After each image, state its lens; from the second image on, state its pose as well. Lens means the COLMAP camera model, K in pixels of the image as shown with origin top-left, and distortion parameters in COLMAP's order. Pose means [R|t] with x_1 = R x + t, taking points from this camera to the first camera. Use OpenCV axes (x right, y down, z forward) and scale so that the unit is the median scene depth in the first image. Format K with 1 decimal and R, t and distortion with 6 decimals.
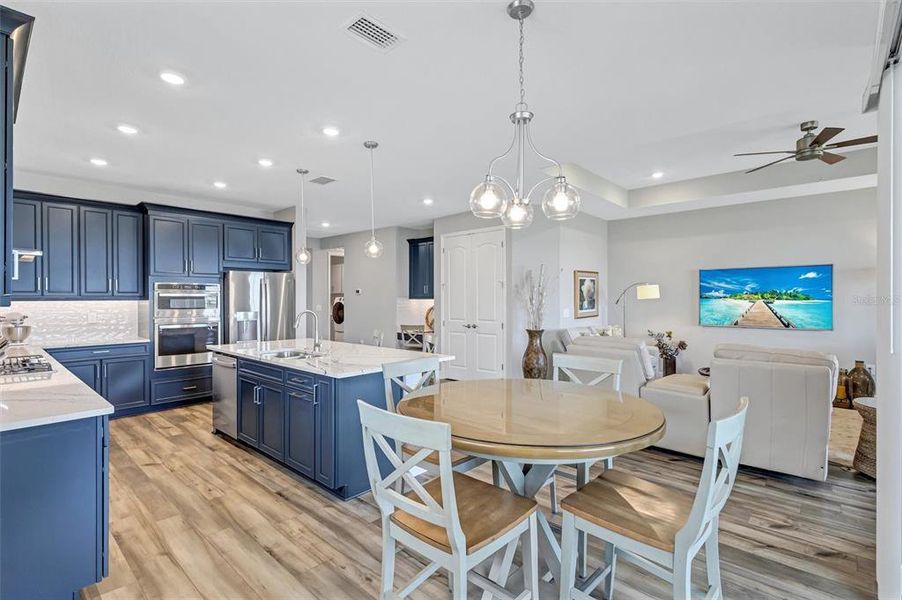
lens RADIAL K [[406.4, 0, 439.1], [0, 406.4, 299.5], [0, 0, 1]] dist [-0.001858, 0.000031]
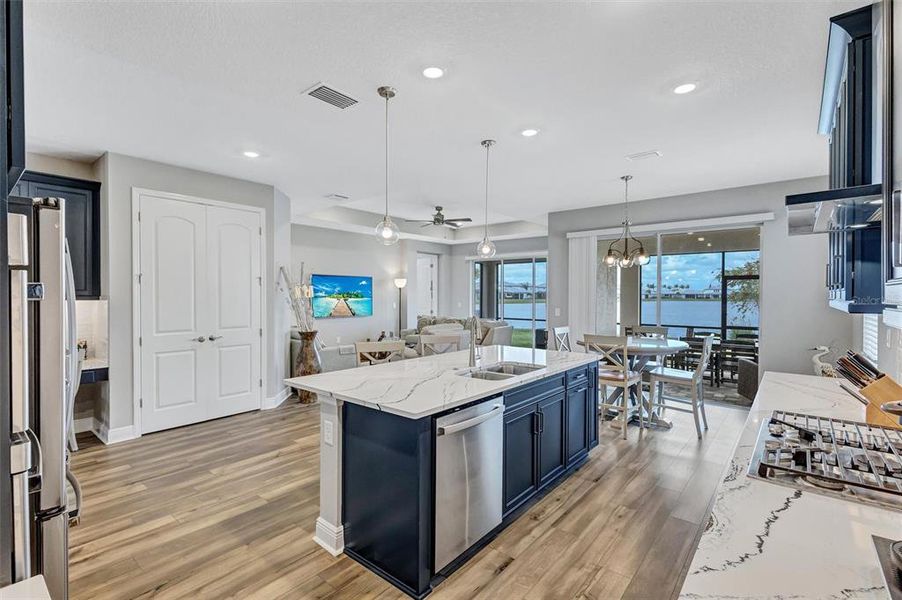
lens RADIAL K [[419.6, 0, 451.0], [0, 419.6, 300.0], [0, 0, 1]] dist [0.024592, -0.000051]
pose [[-0.044146, -0.011176, 0.998963, -0.668922], [0.000890, 0.999937, 0.011226, -0.008033], [-0.999025, 0.001384, -0.044134, 0.640562]]
